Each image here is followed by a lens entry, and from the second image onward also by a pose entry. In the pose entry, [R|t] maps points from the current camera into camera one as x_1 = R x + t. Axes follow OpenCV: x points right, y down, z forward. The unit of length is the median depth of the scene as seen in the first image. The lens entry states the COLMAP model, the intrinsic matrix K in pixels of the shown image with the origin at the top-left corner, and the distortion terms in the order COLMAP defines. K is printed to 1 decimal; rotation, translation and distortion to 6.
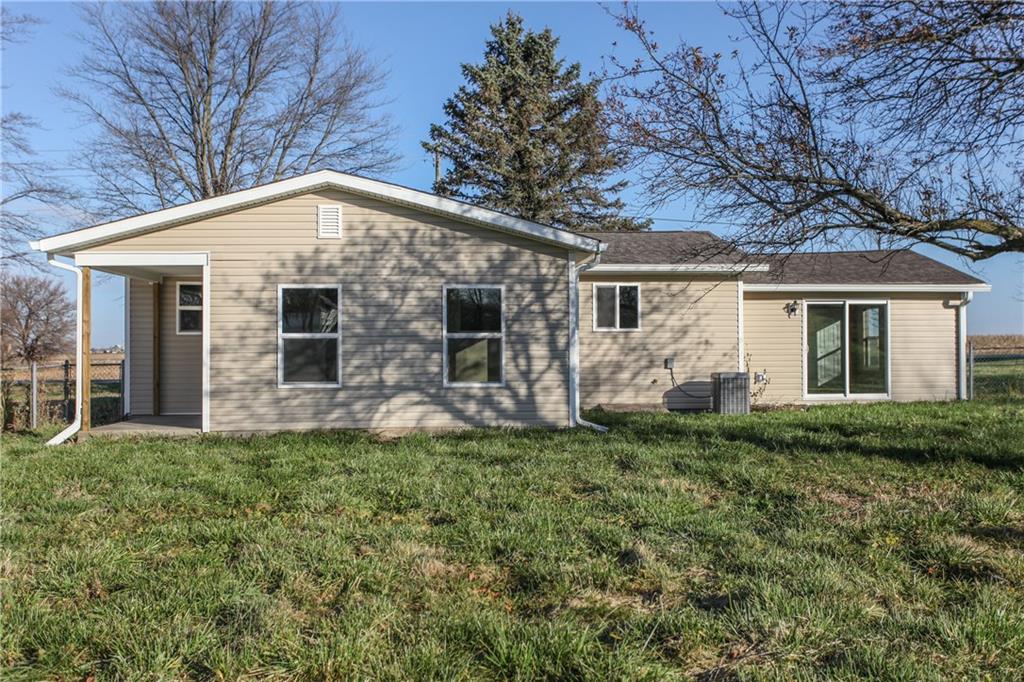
lens RADIAL K [[1004.2, 0, 512.4], [0, 1004.2, 338.3], [0, 0, 1]] dist [-0.025052, 0.000000]
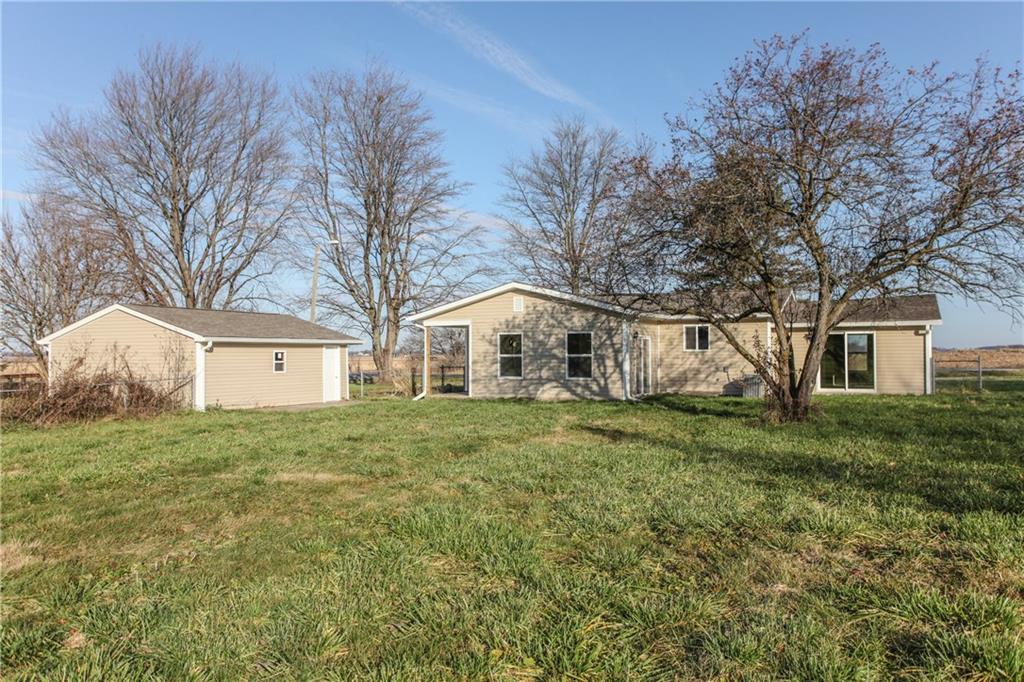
lens RADIAL K [[864.0, 0, 511.2], [0, 864.0, 339.3], [0, 0, 1]] dist [-0.074621, -0.003512]
pose [[0.850399, -0.007848, -0.526079, 0.797208], [0.006340, 0.999969, -0.004668, -0.029735], [0.526100, 0.000634, 0.850423, -0.626335]]
